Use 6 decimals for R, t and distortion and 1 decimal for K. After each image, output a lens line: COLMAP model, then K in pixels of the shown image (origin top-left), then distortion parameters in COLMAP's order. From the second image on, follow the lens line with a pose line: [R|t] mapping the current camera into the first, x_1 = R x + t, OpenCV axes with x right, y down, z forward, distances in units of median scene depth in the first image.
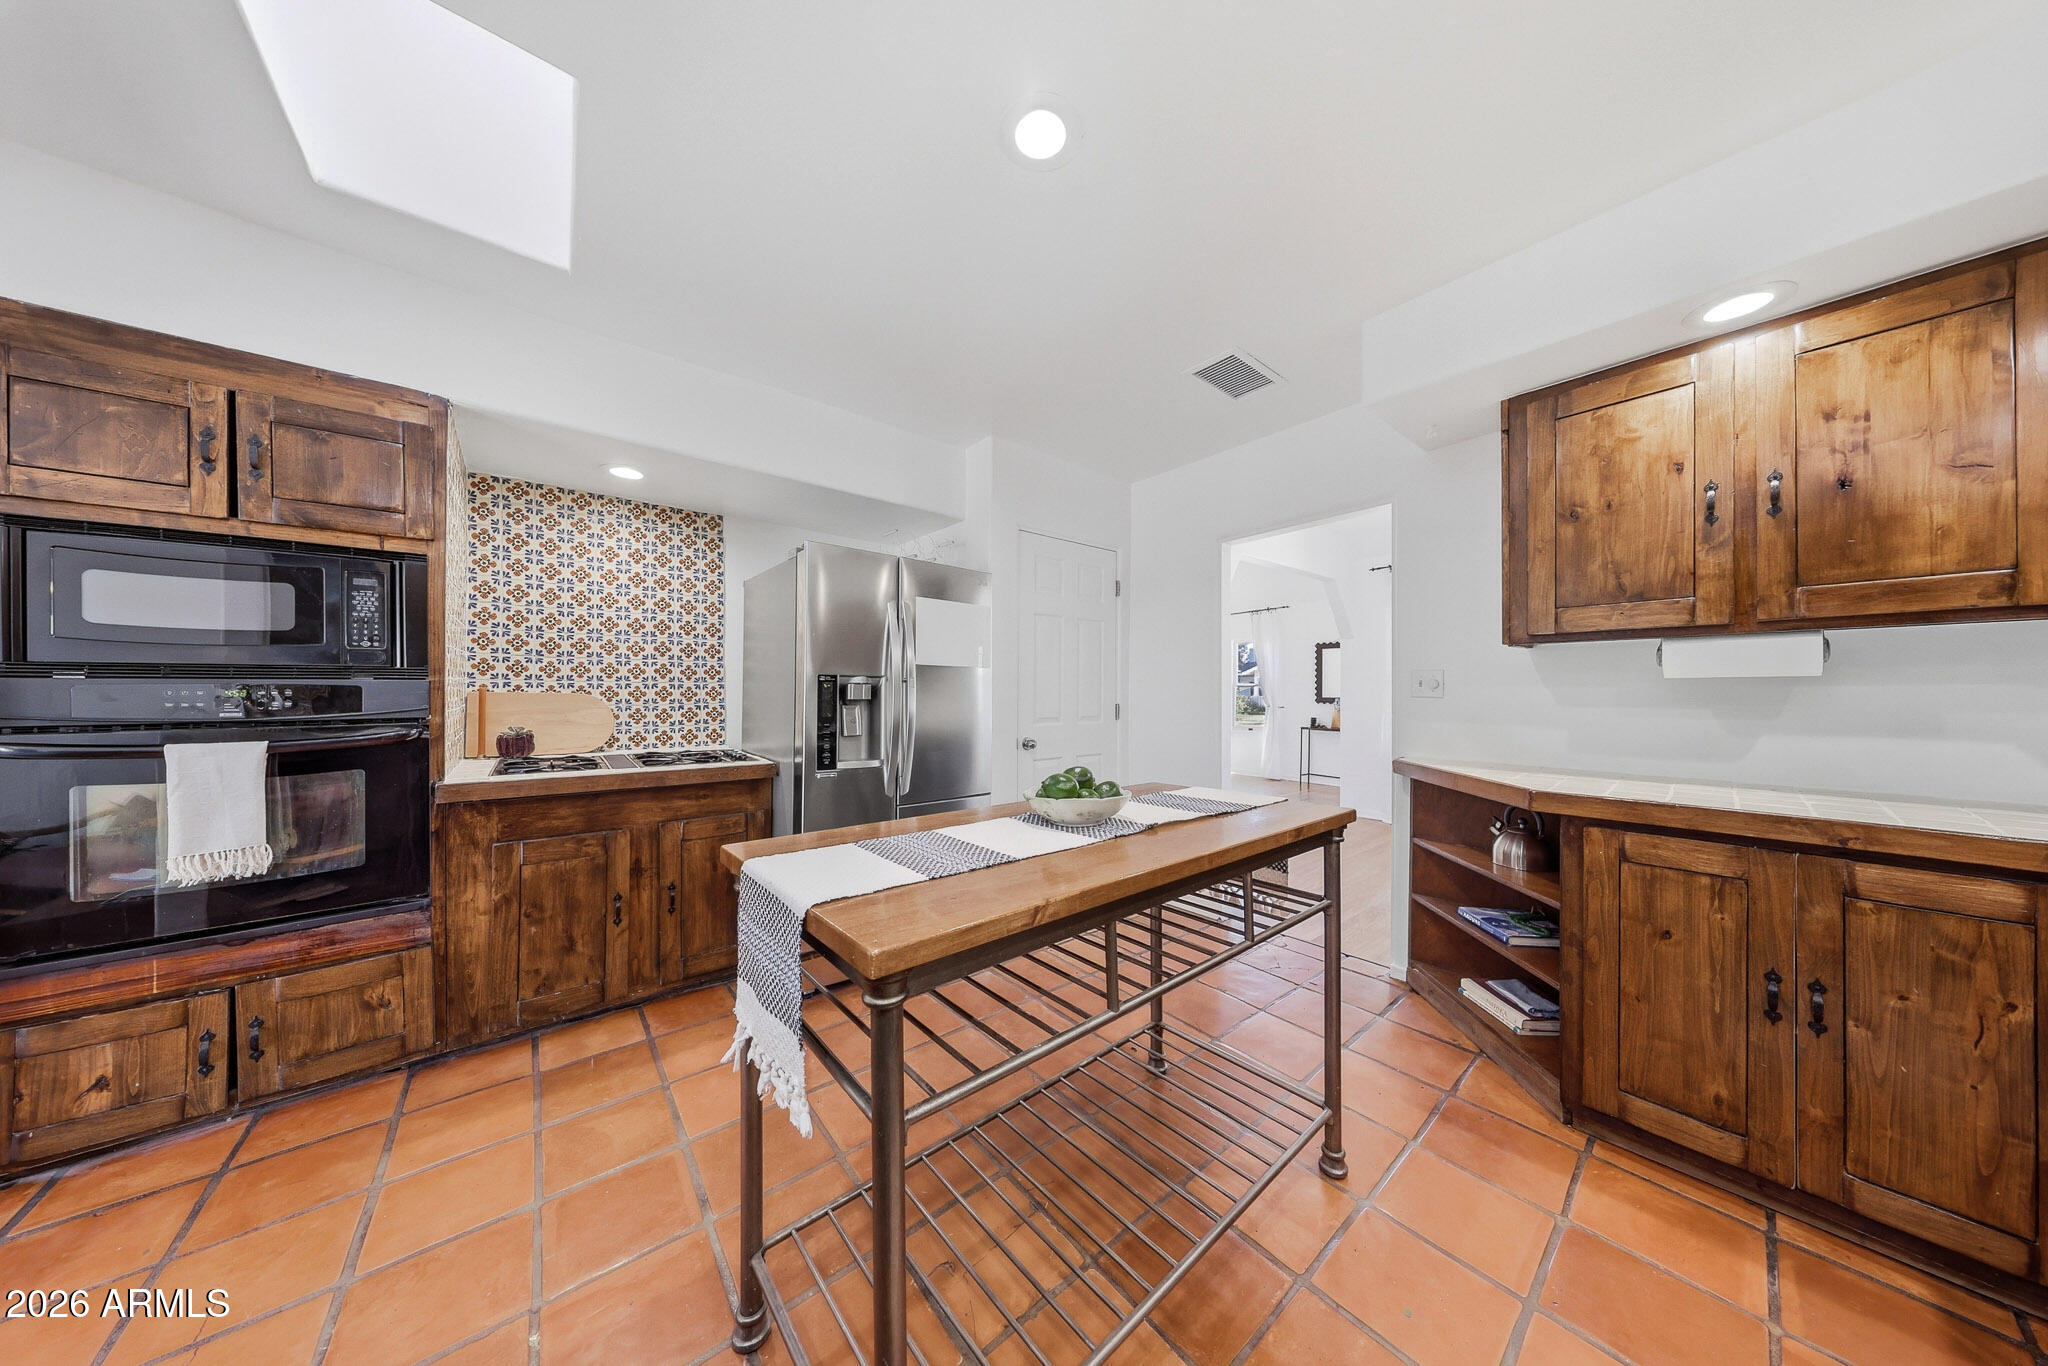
lens RADIAL K [[603.2, 0, 1024.3], [0, 603.2, 687.7], [0, 0, 1]] dist [0.002309, 0.000031]
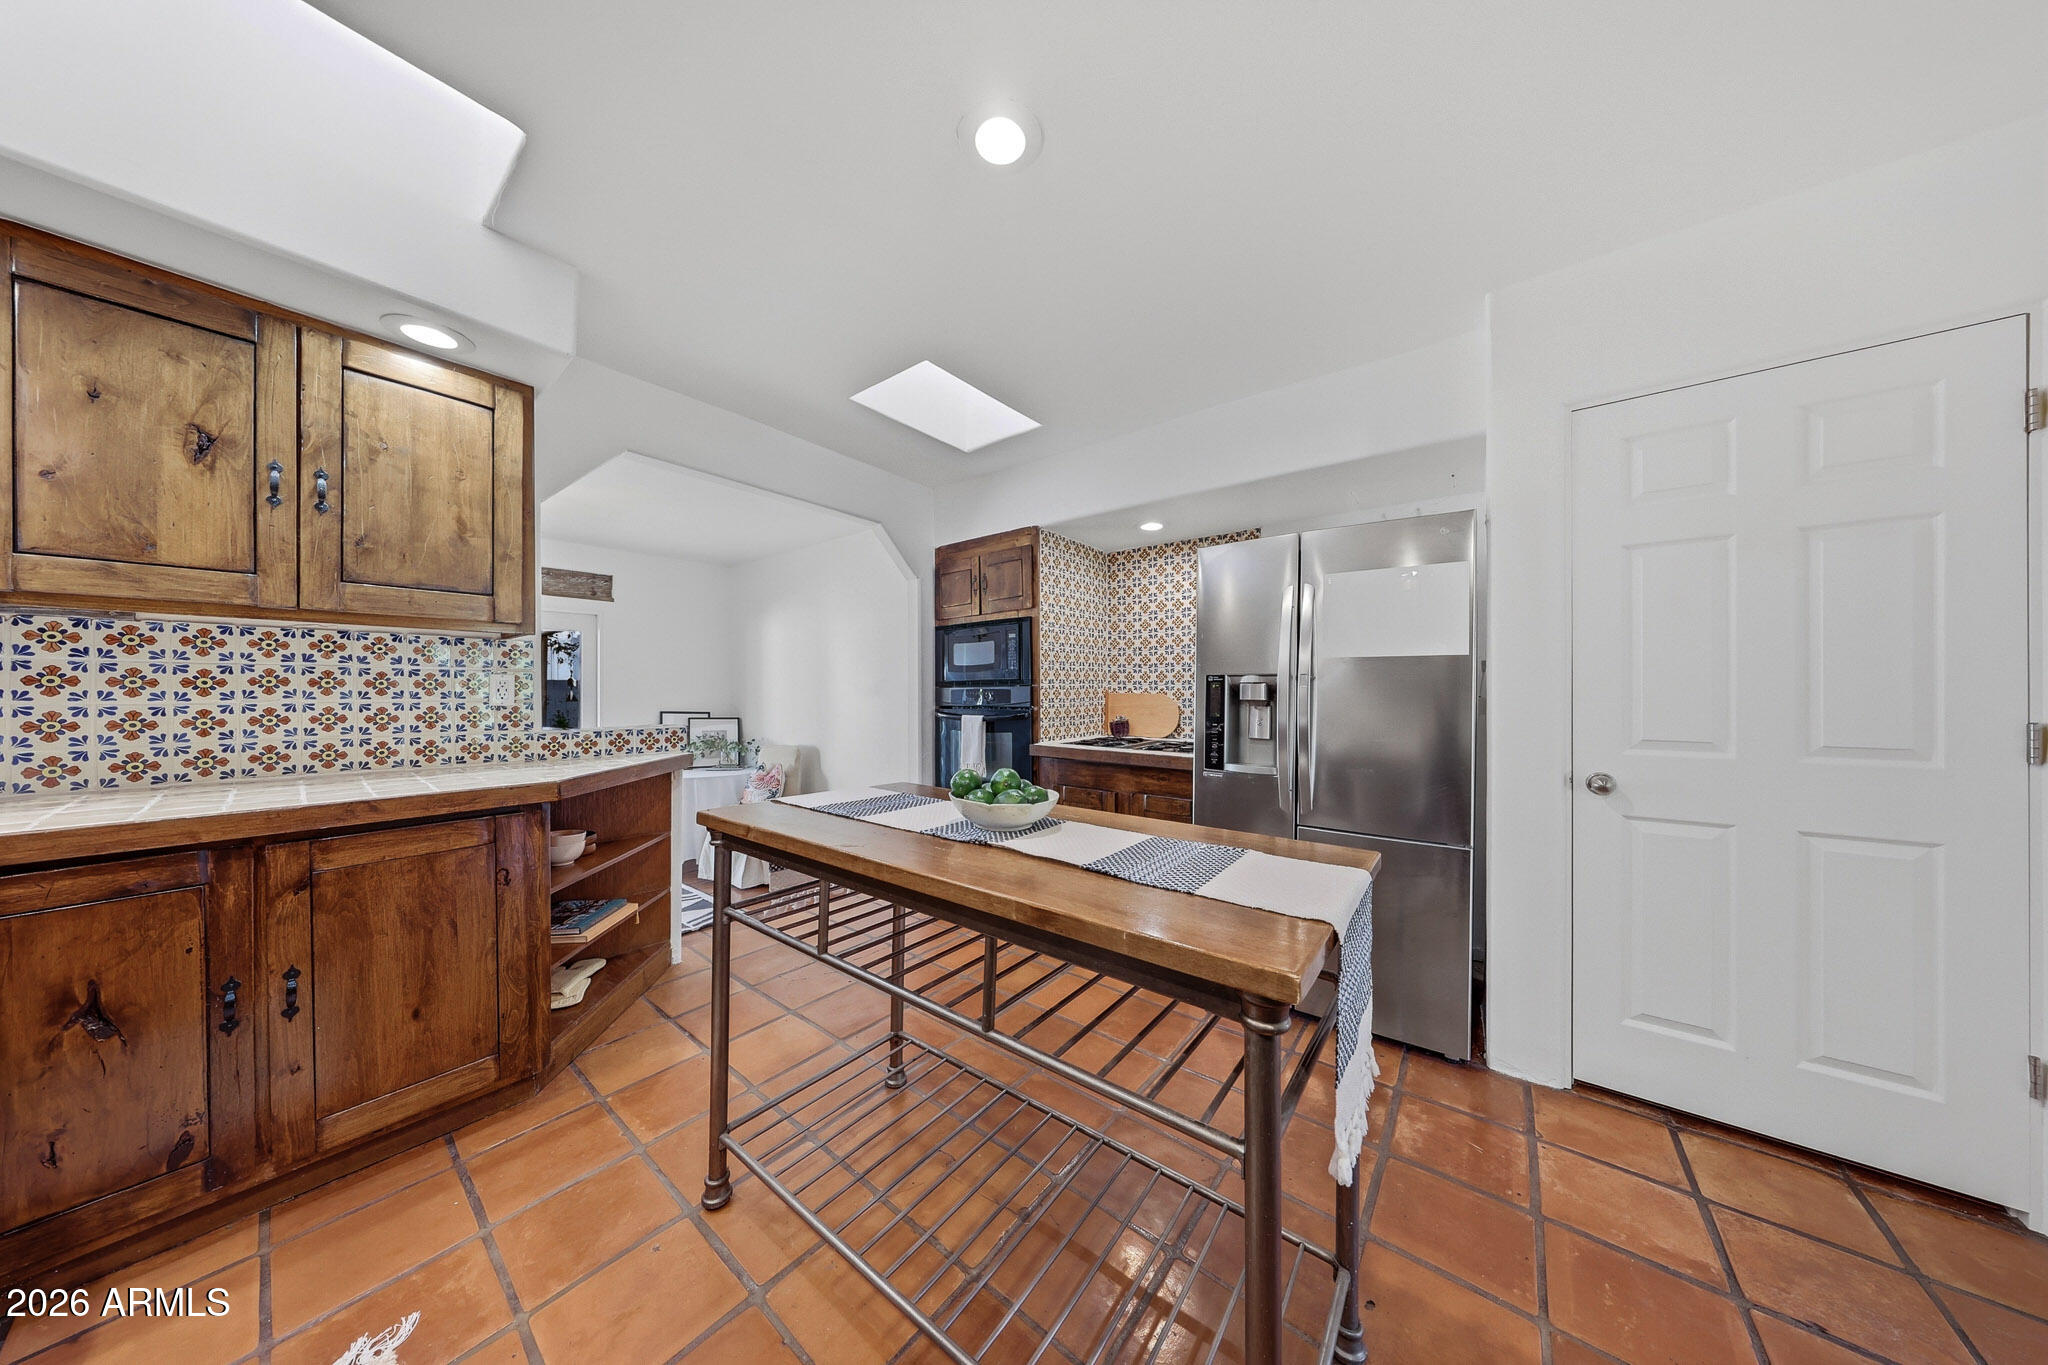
lens RADIAL K [[603.2, 0, 1024.3], [0, 603.2, 687.2], [0, 0, 1]] dist [0.002309, 0.000031]
pose [[0.199113, -0.011695, -0.979907, 0.592947], [0.003708, 0.999931, -0.011181, 0.009305], [0.979970, -0.001408, 0.199142, 0.483772]]
